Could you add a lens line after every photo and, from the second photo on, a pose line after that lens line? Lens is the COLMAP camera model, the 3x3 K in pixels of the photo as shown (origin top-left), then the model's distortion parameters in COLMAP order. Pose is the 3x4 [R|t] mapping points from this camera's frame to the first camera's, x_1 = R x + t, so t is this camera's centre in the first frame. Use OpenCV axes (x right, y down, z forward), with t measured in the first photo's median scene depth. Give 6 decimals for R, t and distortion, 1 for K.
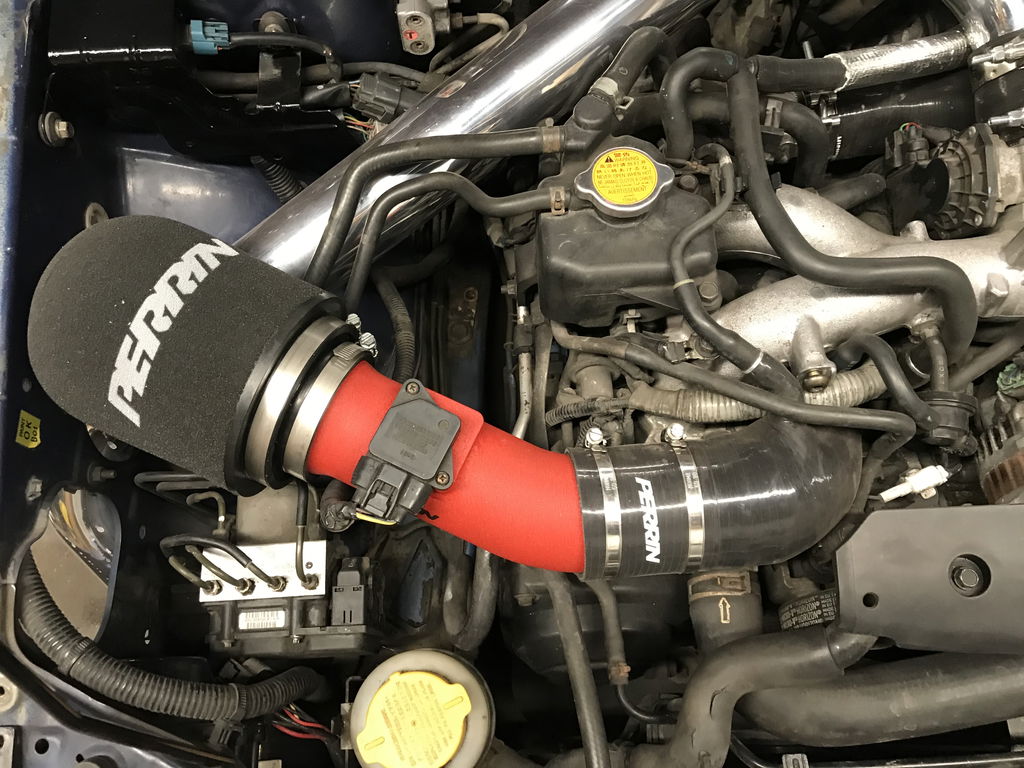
lens RADIAL K [[842.5, 0, 512.0], [0, 842.5, 384.0], [0, 0, 1]] dist [0.006841, -0.000114]
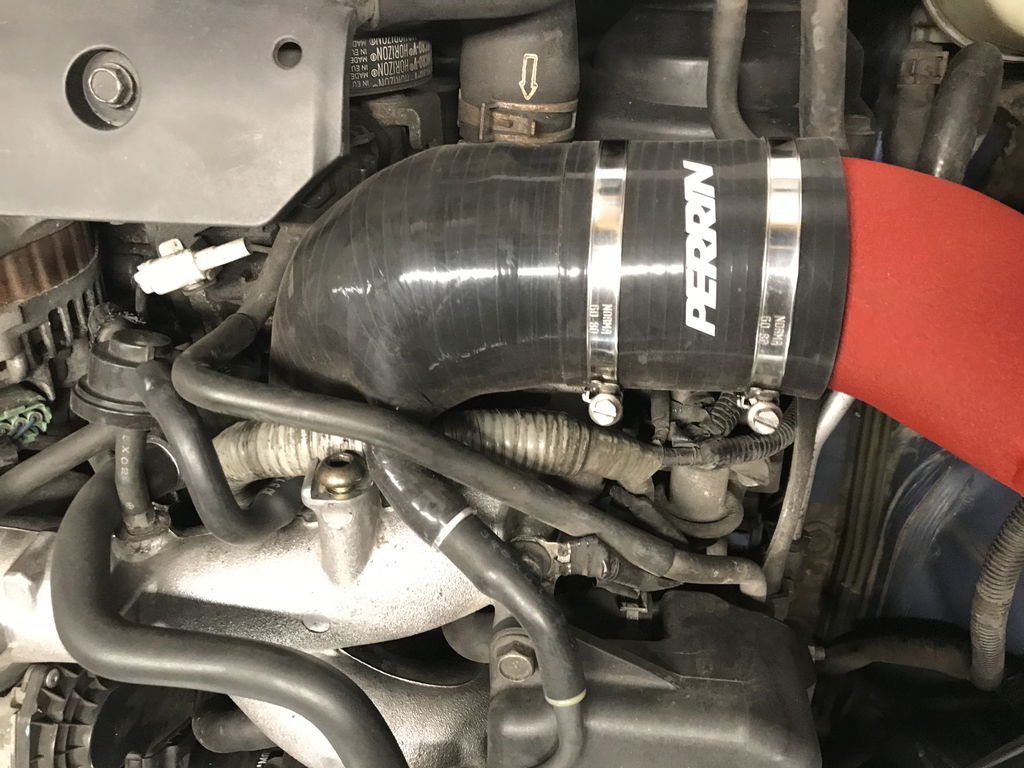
lens RADIAL K [[854.7, 0, 512.0], [0, 854.7, 384.0], [0, 0, 1]] dist [-0.017003, 0.000666]
pose [[-0.989129, -0.106759, 0.101123, 0.190807], [0.106745, -0.994271, -0.005567, 0.065336], [0.101138, 0.005287, 0.994858, 0.441405]]
